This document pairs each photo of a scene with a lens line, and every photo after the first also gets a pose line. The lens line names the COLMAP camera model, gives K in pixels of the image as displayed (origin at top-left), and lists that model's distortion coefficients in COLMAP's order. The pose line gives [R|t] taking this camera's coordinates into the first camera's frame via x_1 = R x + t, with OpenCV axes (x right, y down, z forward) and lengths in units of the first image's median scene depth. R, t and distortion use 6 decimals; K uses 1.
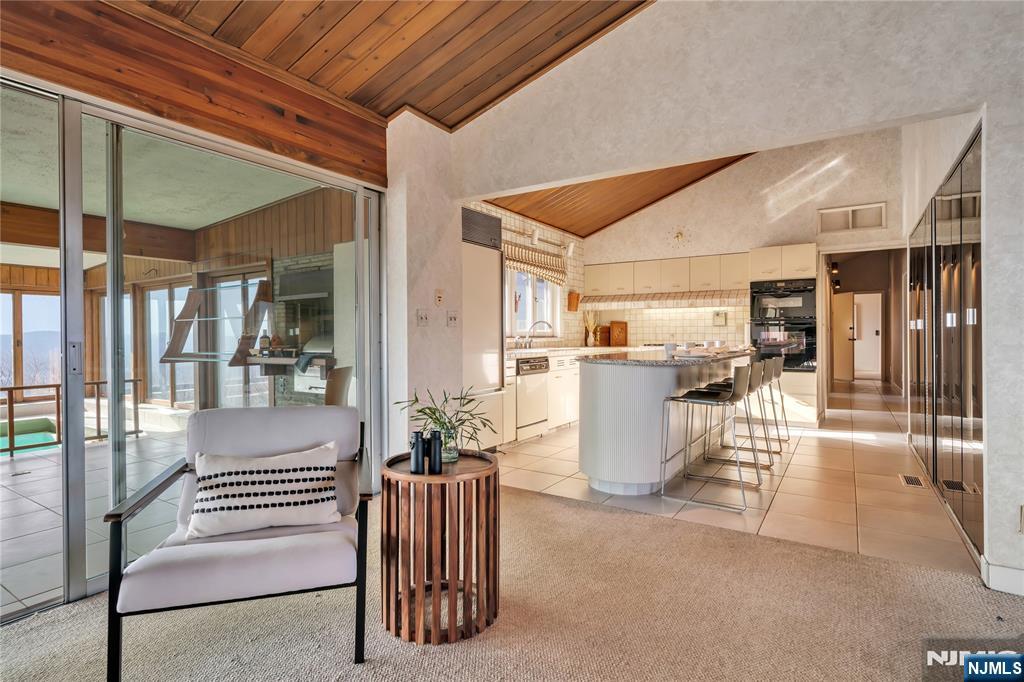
lens RADIAL K [[508.2, 0, 510.7], [0, 508.2, 337.3], [0, 0, 1]] dist [0.017501, -0.000051]
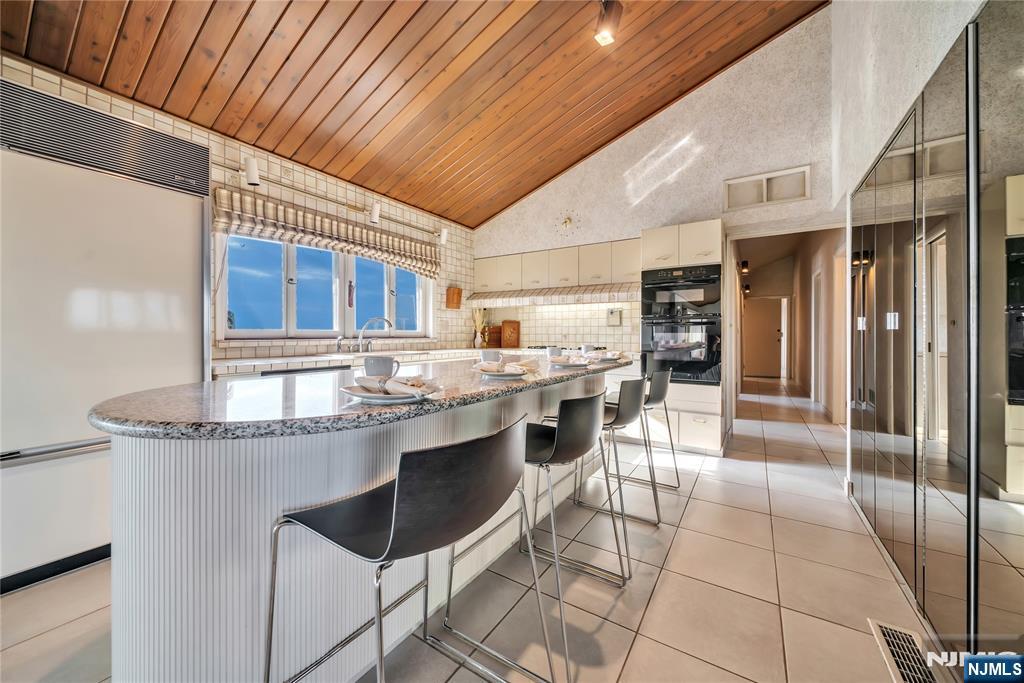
lens RADIAL K [[370.9, 0, 513.1], [0, 370.9, 333.5], [0, 0, 1]] dist [0.001444, 0.000139]
pose [[0.999961, 0.005864, 0.006665, 0.234915], [-0.005834, 0.999973, -0.004517, -0.005588], [-0.006692, 0.004478, 0.999968, 0.371394]]
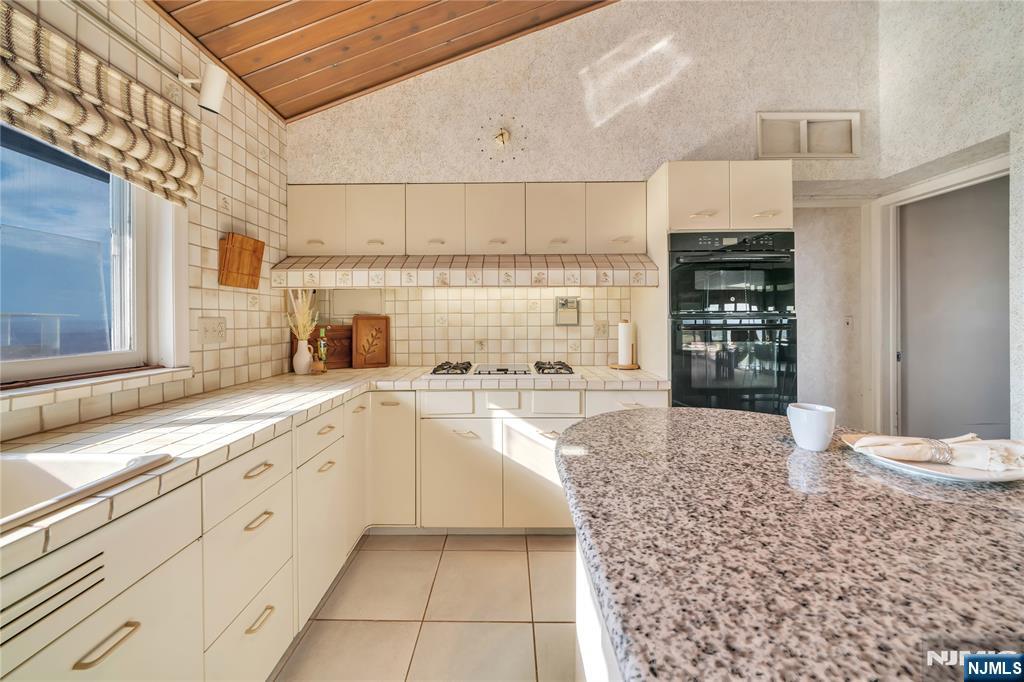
lens RADIAL K [[355.2, 0, 501.3], [0, 355.2, 320.2], [0, 0, 1]] dist [-0.002647, -0.000055]
pose [[0.845569, -0.002786, 0.533859, 0.152686], [0.005352, 0.999980, -0.003260, -0.026937], [-0.533839, 0.005614, 0.845567, 0.724272]]
